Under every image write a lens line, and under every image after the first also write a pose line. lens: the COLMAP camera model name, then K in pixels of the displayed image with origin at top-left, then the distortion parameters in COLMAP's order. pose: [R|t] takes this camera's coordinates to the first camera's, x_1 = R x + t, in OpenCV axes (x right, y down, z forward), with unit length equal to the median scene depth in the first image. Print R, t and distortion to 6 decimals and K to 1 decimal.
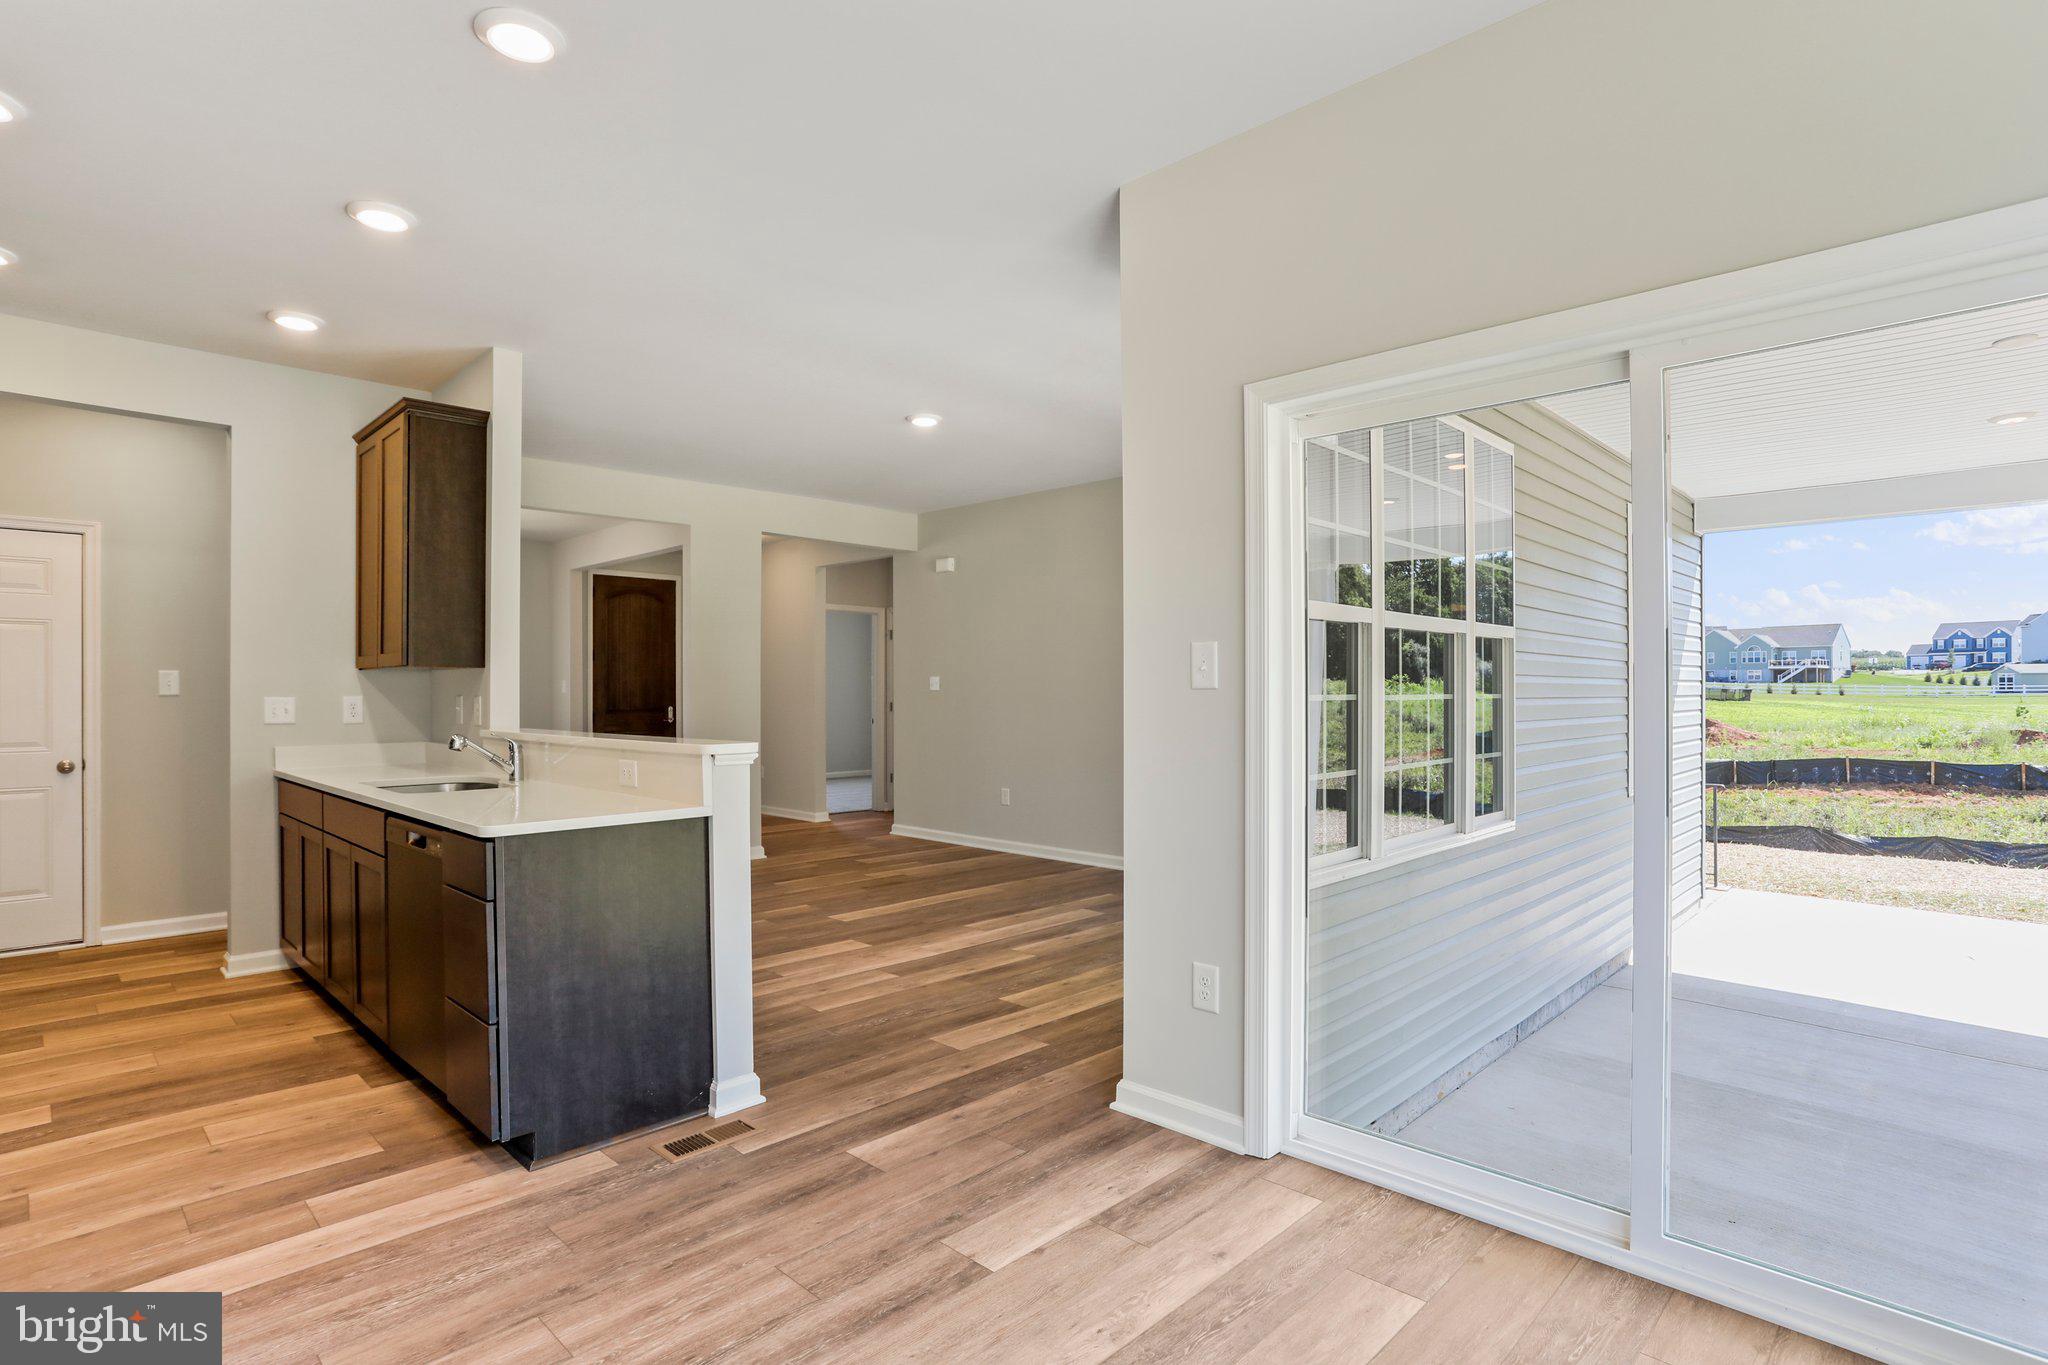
lens RADIAL K [[1035.8, 0, 1032.0], [0, 1035.8, 689.5], [0, 0, 1]] dist [-0.041976, 0.010562]
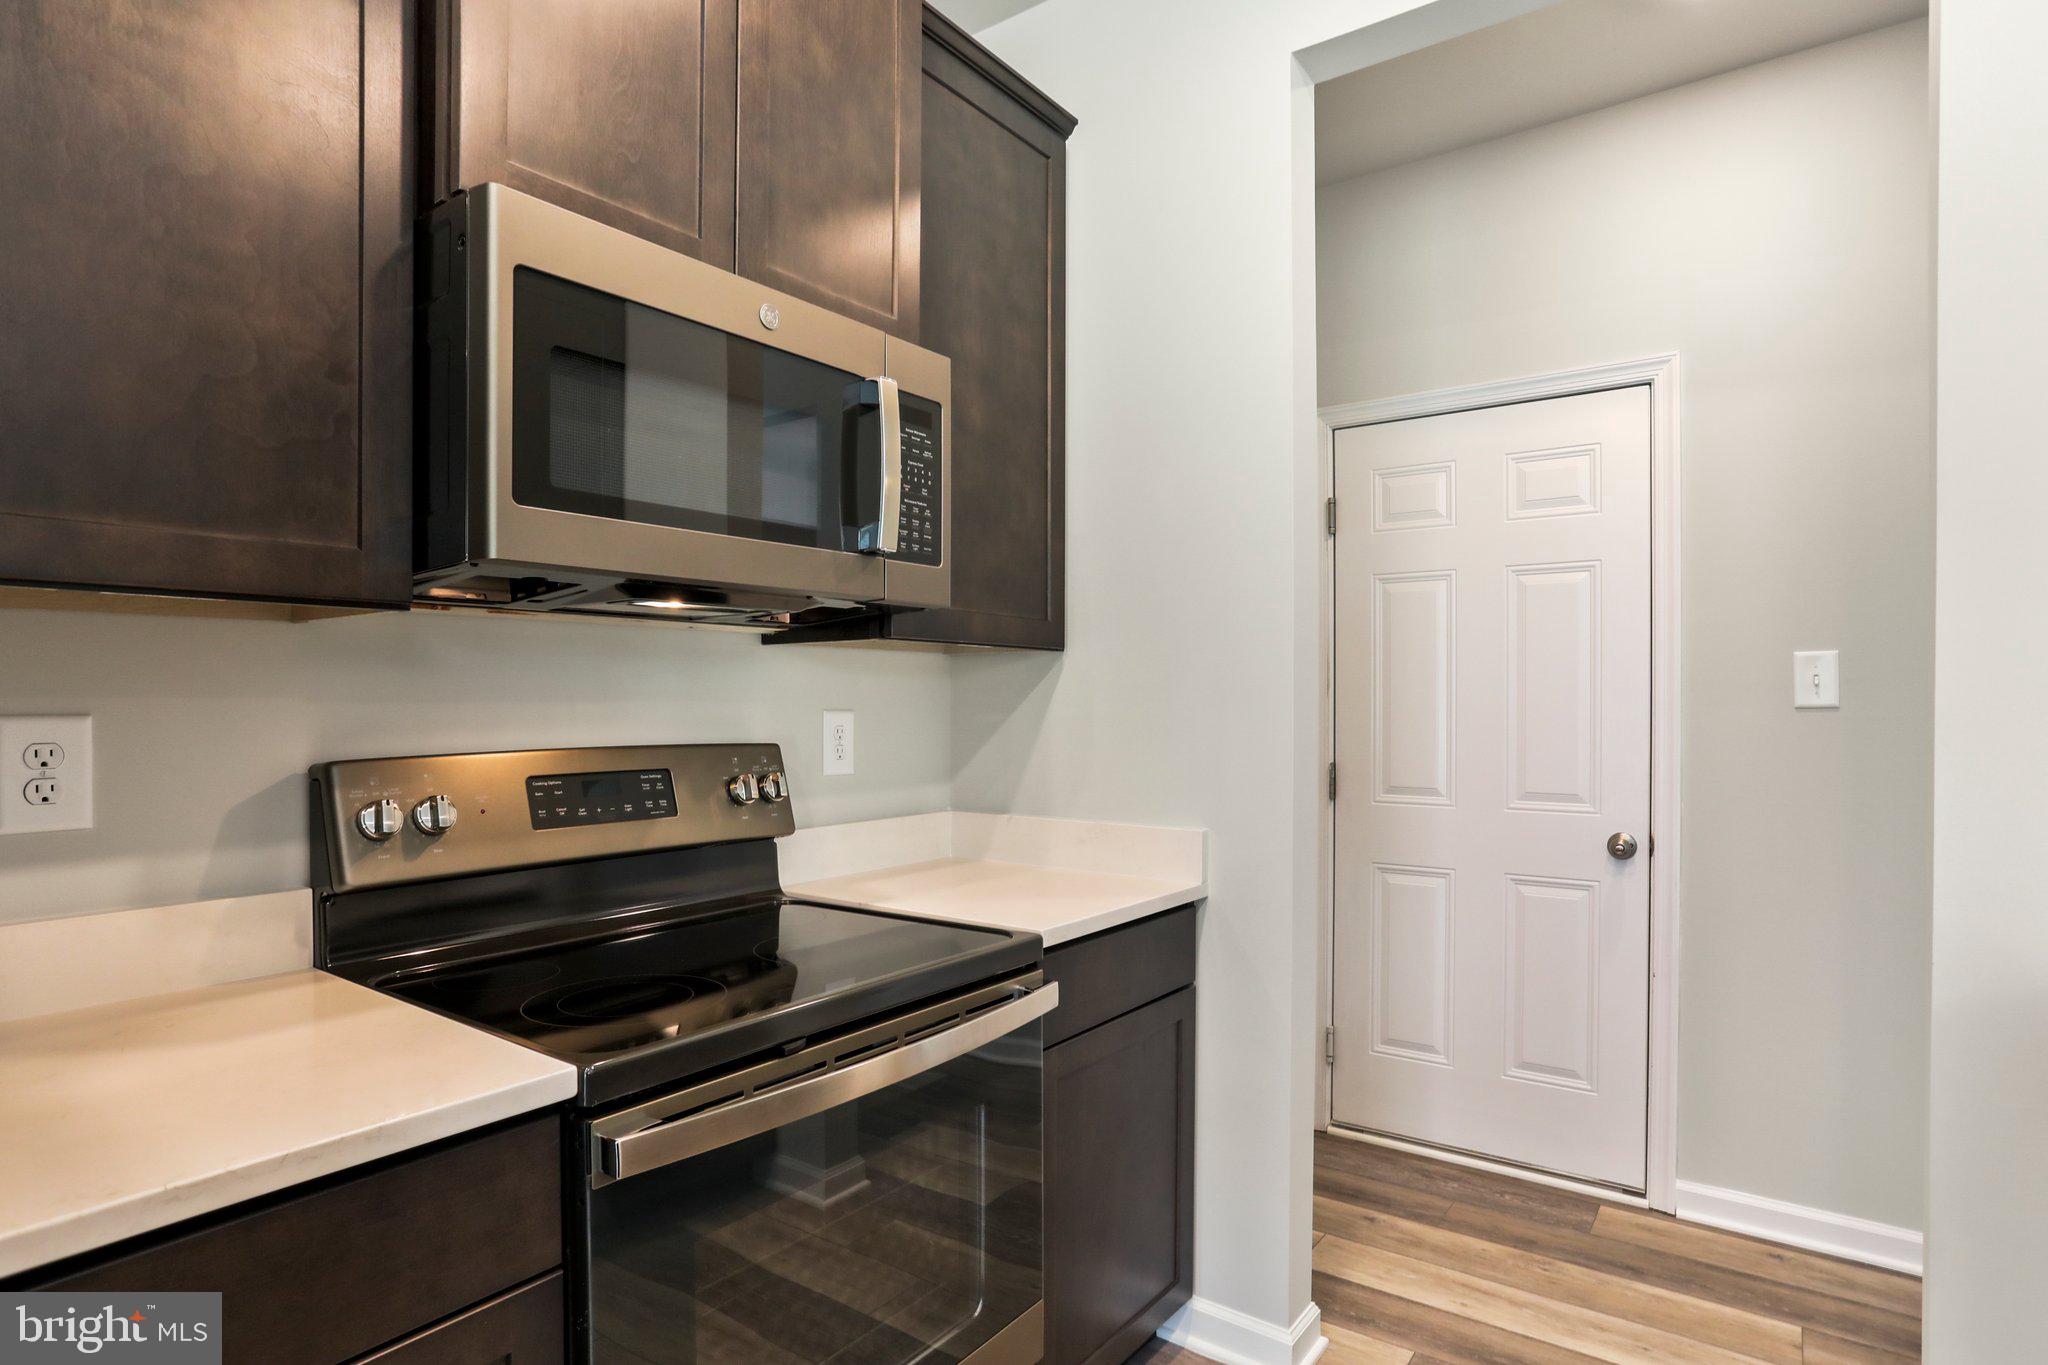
lens RADIAL K [[1035.8, 0, 1042.5], [0, 1035.8, 707.9], [0, 0, 1]] dist [-0.041976, 0.010562]
pose [[0.152176, 0.006772, -0.988330, -0.517656], [0.001008, 0.999975, 0.007007, 0.002757], [0.988353, -0.002063, 0.152165, 0.661199]]
